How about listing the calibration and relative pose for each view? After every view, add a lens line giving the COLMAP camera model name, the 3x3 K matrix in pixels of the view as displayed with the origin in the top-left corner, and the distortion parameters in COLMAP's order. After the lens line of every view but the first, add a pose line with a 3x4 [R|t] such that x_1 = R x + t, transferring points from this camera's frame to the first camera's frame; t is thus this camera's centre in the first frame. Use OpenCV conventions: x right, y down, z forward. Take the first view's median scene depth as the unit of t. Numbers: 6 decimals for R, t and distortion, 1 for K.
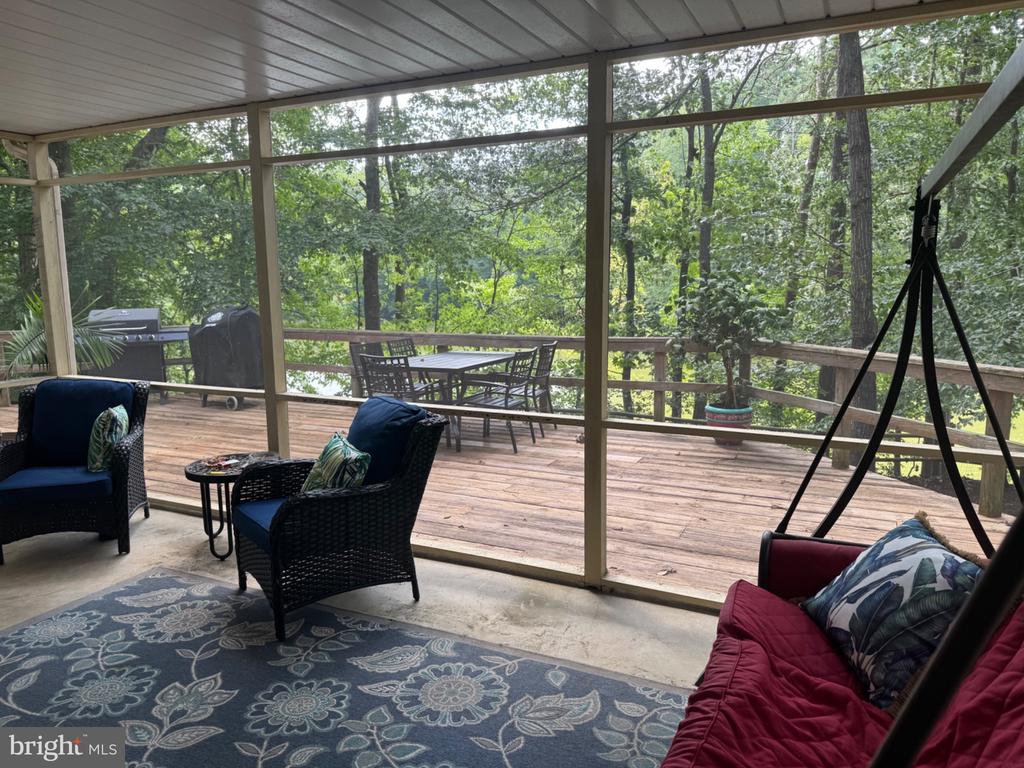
lens RADIAL K [[717.0, 0, 511.1], [0, 717.0, 382.8], [0, 0, 1]] dist [0.066721, -0.067589]
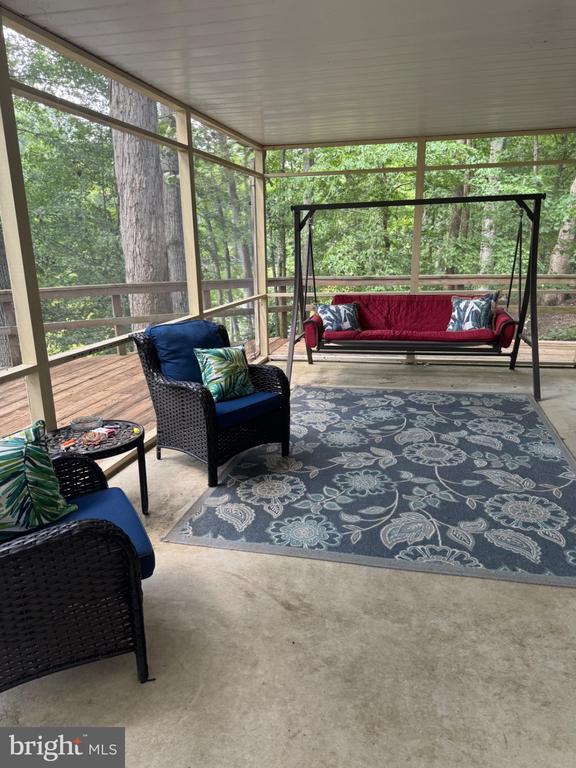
lens RADIAL K [[537.7, 0, 287.3], [0, 537.7, 382.6], [0, 0, 1]] dist [0.066721, -0.067589]
pose [[-0.207807, -0.224654, 0.952023, -1.475396], [0.164083, 0.951472, 0.260340, -0.119127], [-0.964310, 0.210311, -0.160861, 1.194883]]
